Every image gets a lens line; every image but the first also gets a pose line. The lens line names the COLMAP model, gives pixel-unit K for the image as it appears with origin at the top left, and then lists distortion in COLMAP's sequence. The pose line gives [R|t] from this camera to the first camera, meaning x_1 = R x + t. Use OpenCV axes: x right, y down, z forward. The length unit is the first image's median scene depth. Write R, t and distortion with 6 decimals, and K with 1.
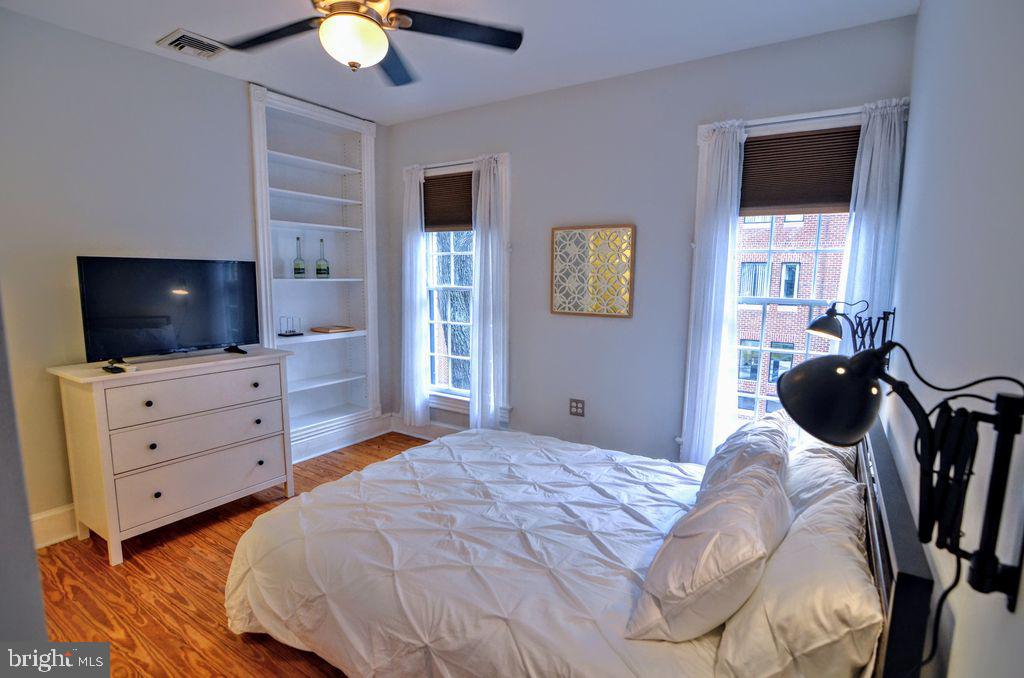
lens RADIAL K [[503.5, 0, 518.8], [0, 503.5, 341.1], [0, 0, 1]] dist [-0.011321, 0.003634]
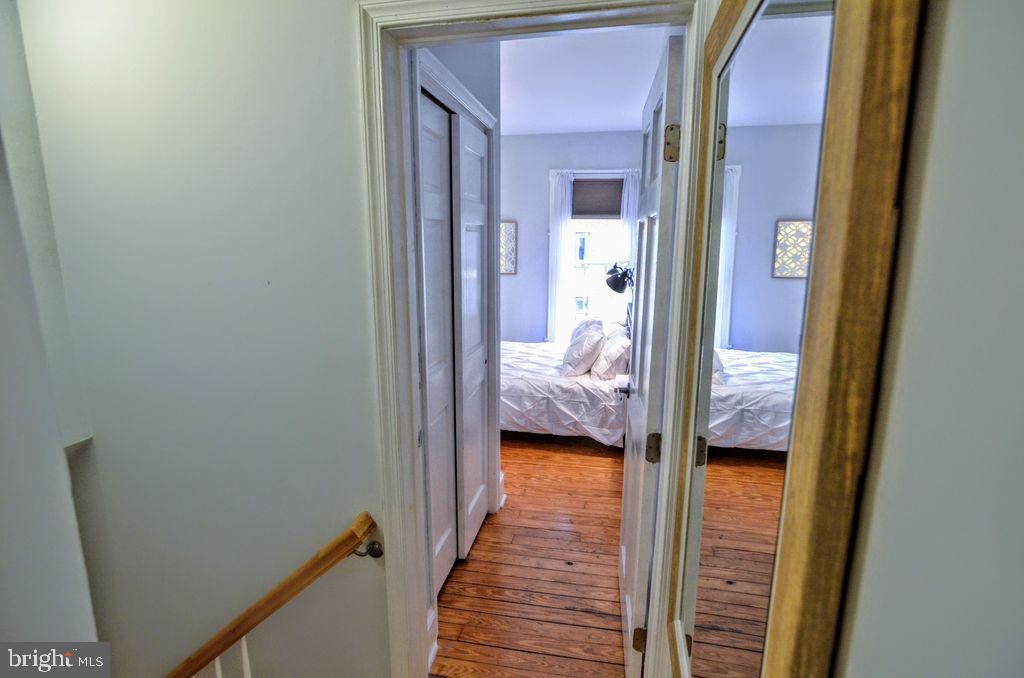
lens RADIAL K [[503.5, 0, 508.3], [0, 503.5, 347.4], [0, 0, 1]] dist [-0.011321, 0.003634]
pose [[0.937132, -0.085269, 0.338396, -0.543599], [0.060388, 0.994684, 0.083405, 0.075151], [-0.343709, -0.057726, 0.937300, -0.848961]]
